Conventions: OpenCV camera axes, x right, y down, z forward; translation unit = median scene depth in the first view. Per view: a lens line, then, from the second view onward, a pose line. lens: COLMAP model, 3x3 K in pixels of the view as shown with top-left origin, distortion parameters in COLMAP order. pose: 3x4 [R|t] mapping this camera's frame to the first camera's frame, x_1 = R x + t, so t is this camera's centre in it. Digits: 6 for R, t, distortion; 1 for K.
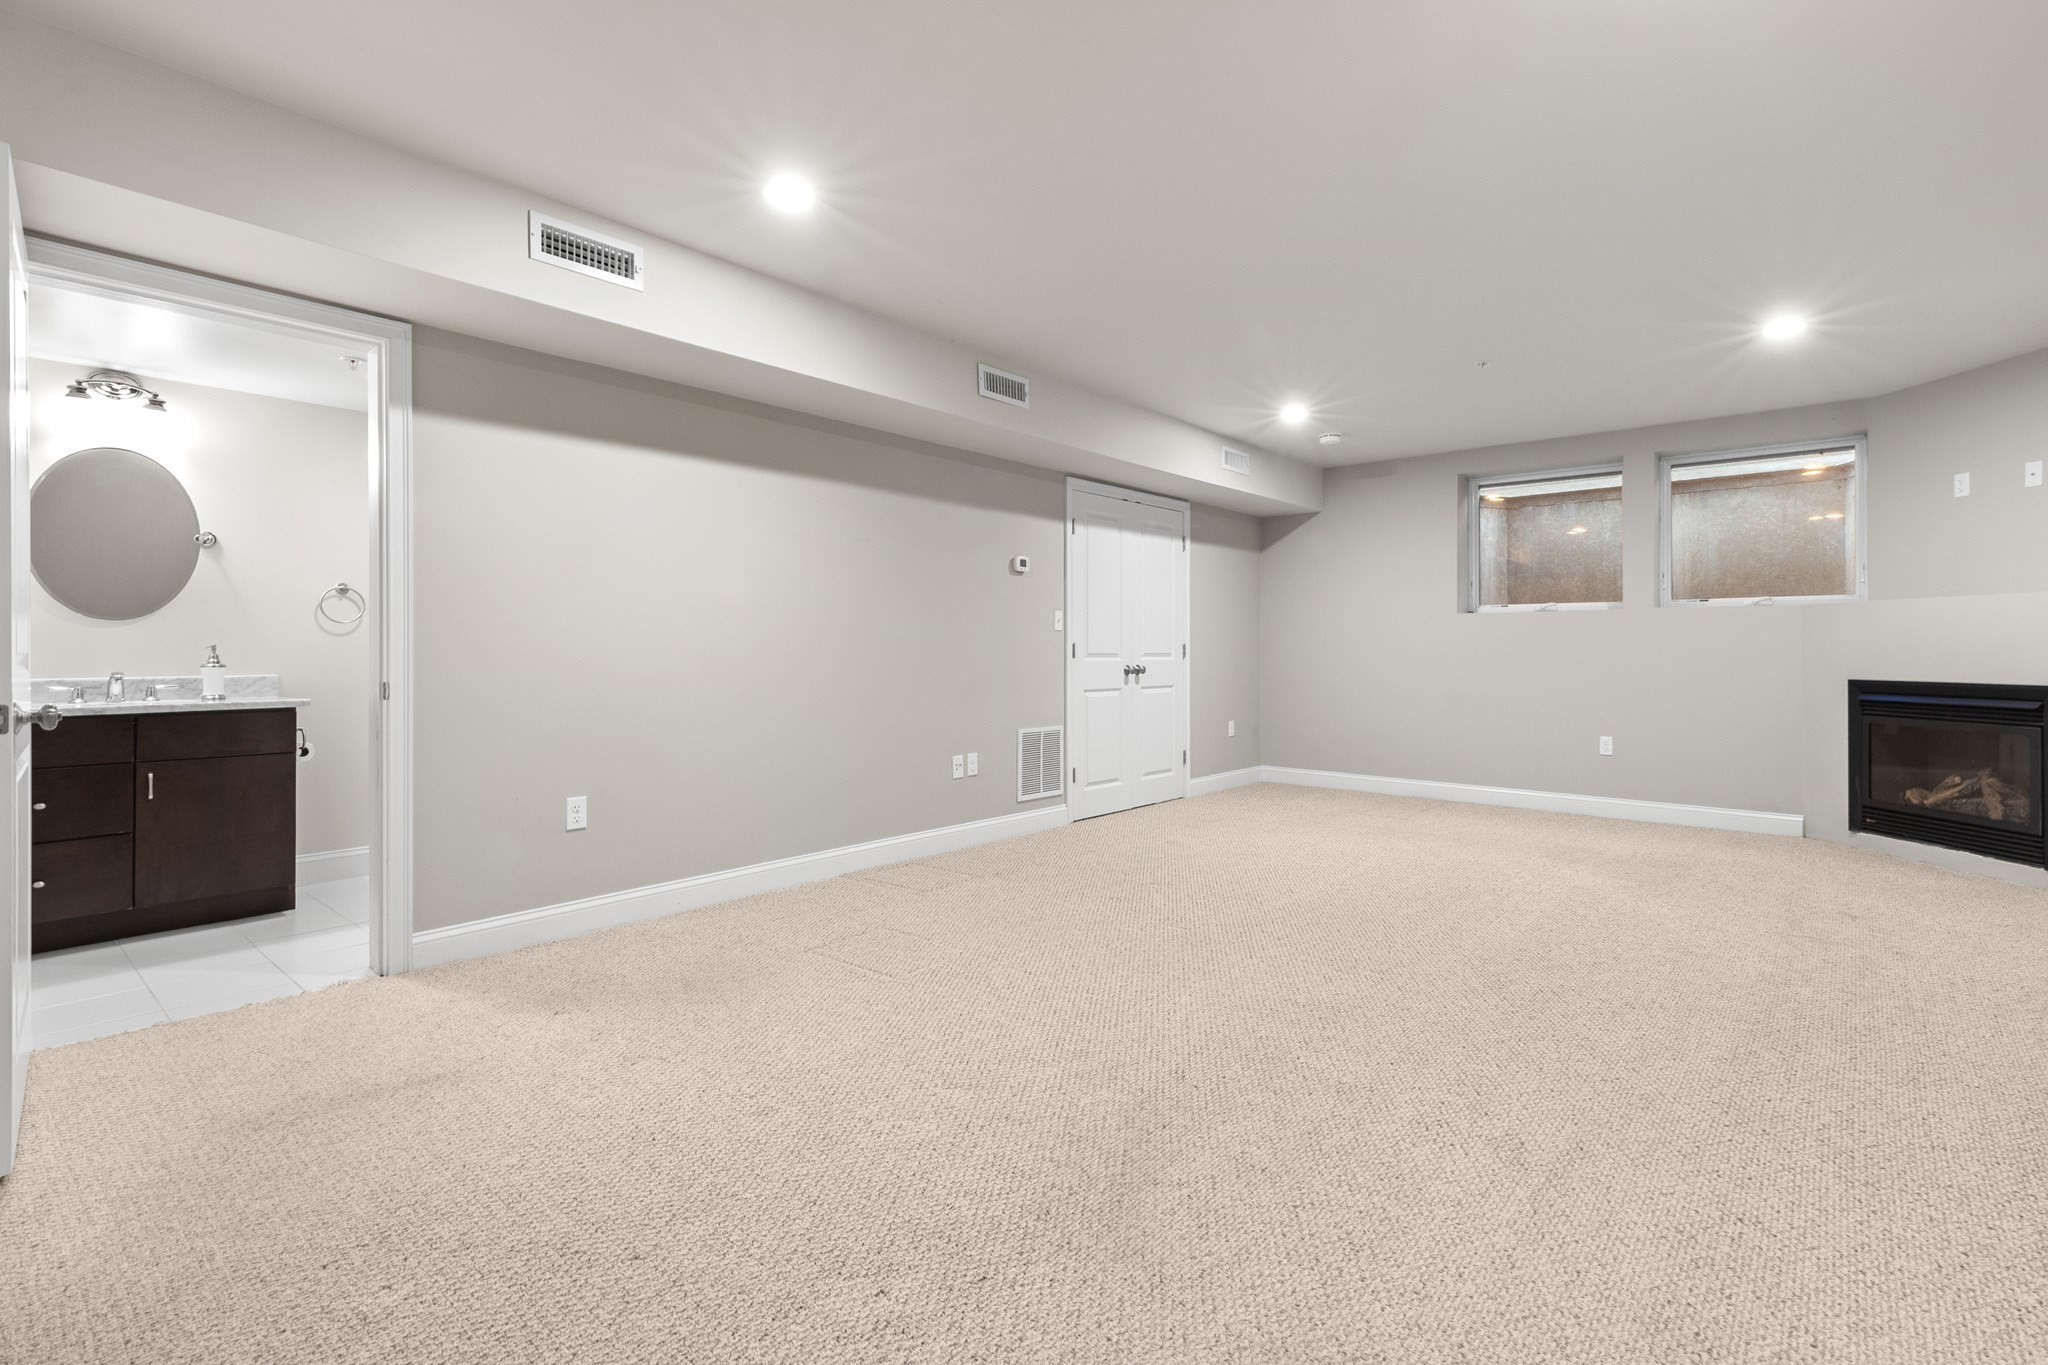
lens RADIAL K [[941.8, 0, 1070.3], [0, 941.8, 647.7], [0, 0, 1]] dist [-0.001962, -0.000596]
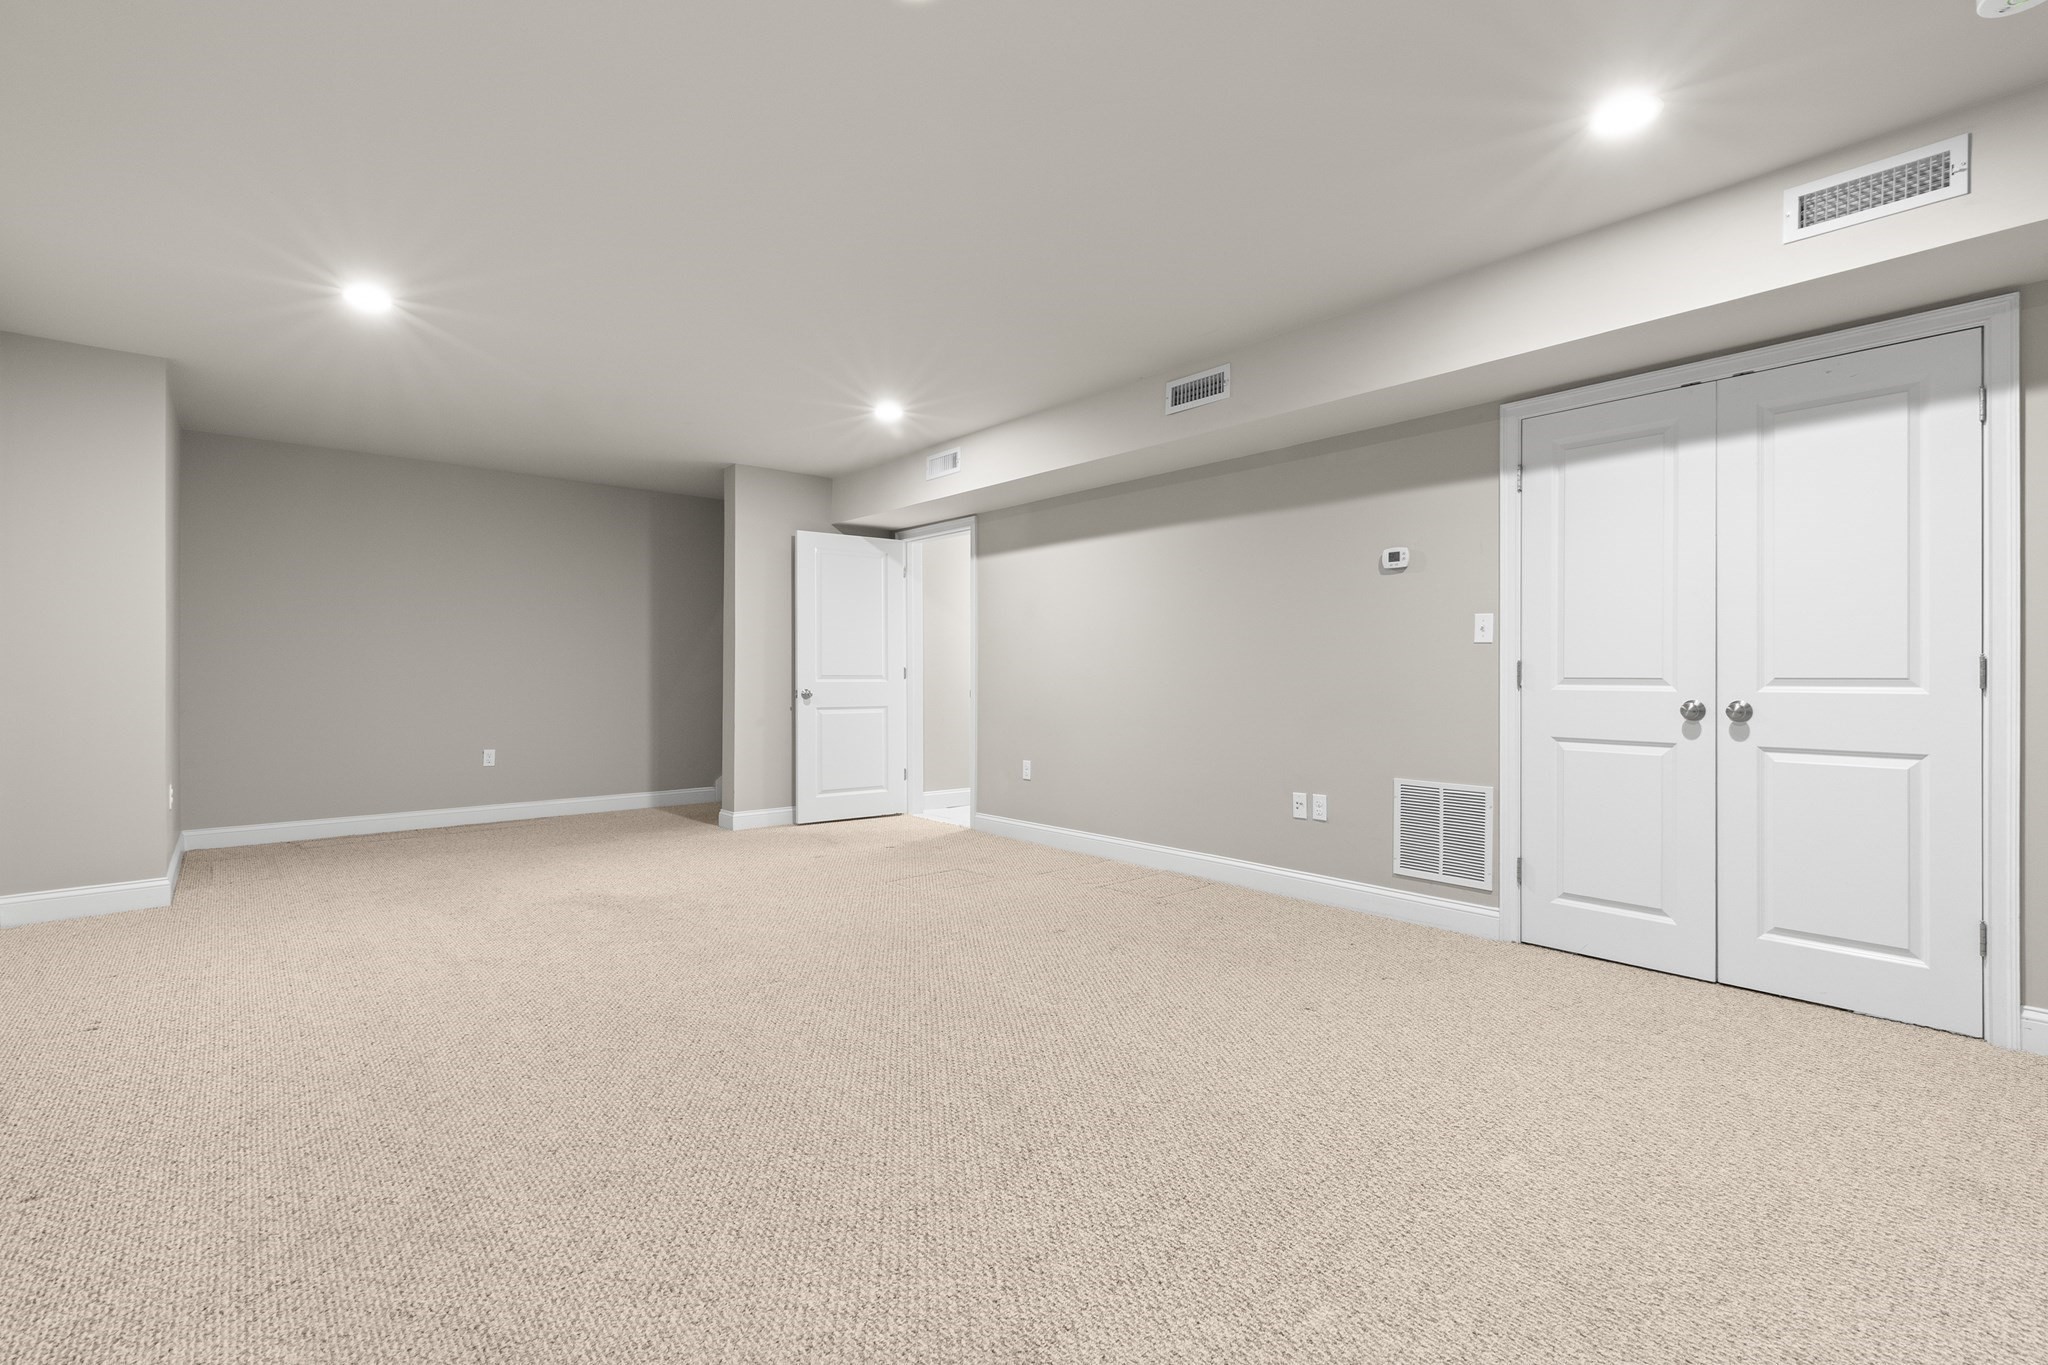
lens RADIAL K [[936.2, 0, 1027.4], [0, 936.2, 673.5], [0, 0, 1]] dist [0.001965, 0.000066]
pose [[-0.177082, -0.003206, -0.984191, 0.715066], [0.002978, 0.999988, -0.003793, 0.004989], [0.984192, -0.003603, -0.177070, 0.819707]]
